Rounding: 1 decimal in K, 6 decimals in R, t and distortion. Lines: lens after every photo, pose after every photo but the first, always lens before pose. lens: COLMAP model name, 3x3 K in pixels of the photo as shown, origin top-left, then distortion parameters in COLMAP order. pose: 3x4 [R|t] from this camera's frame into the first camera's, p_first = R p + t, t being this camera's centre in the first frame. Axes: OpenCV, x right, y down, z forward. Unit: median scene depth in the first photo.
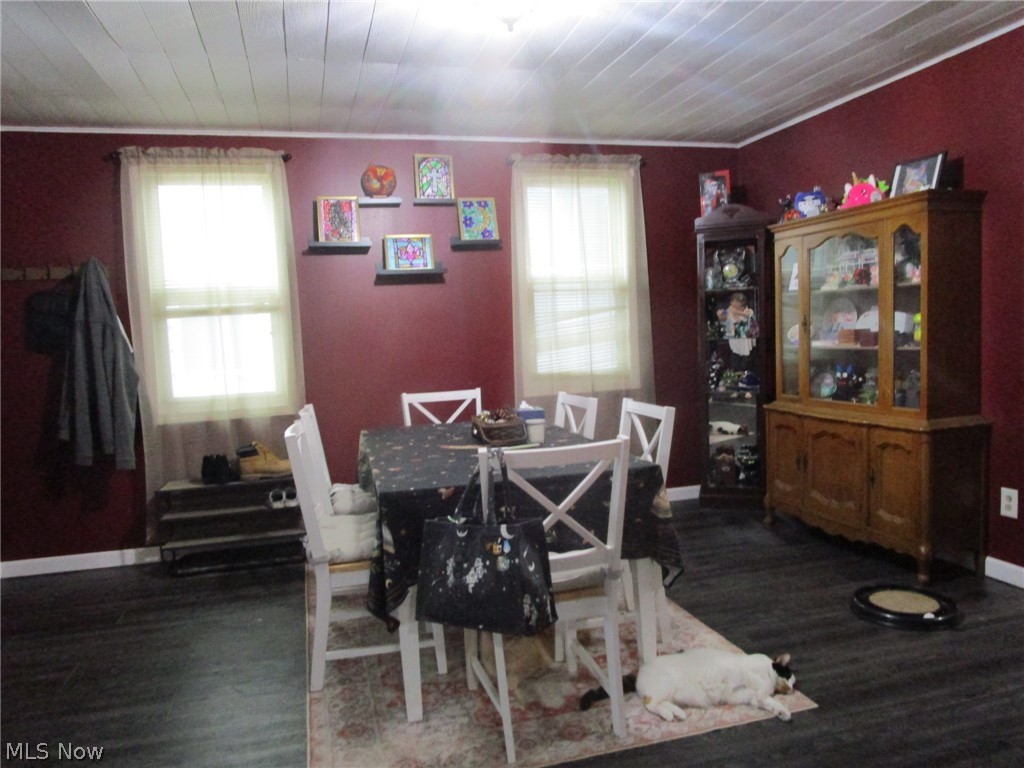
lens RADIAL K [[724.9, 0, 507.6], [0, 724.9, 388.1], [0, 0, 1]] dist [-0.036599, 0.010299]
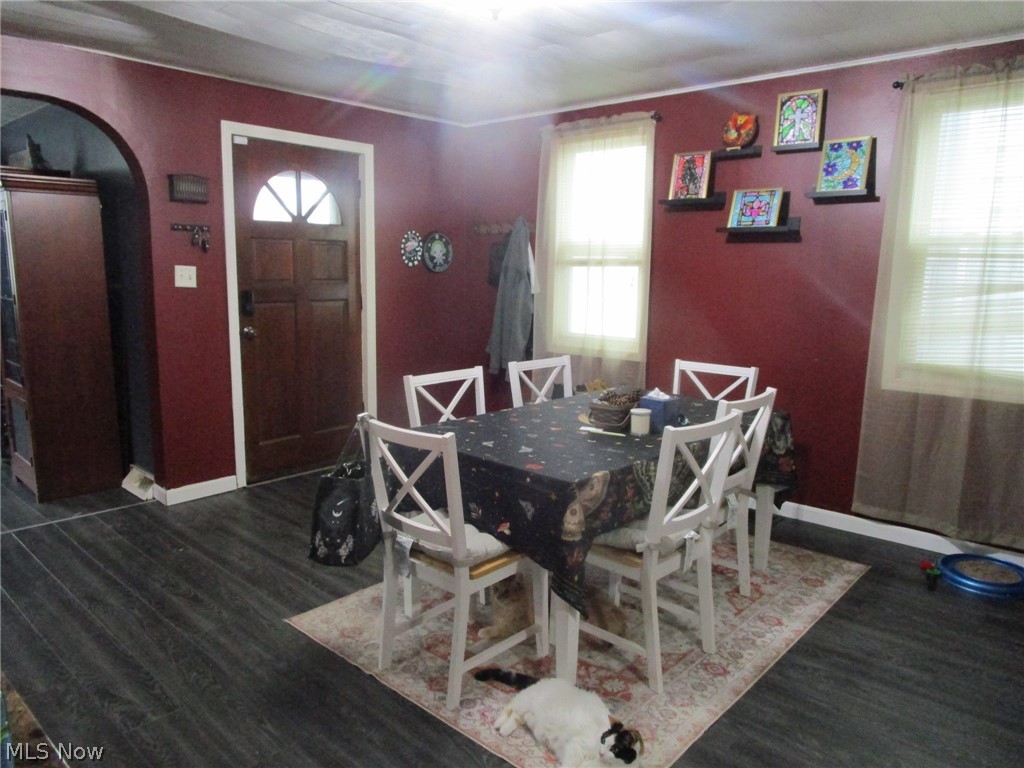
lens RADIAL K [[724.9, 0, 507.6], [0, 724.9, 388.1], [0, 0, 1]] dist [-0.036599, 0.010299]
pose [[0.530845, 0.194547, -0.824837, 0.550657], [-0.100720, 0.980879, 0.166530, -0.094274], [0.841463, -0.005324, 0.540289, 0.272341]]
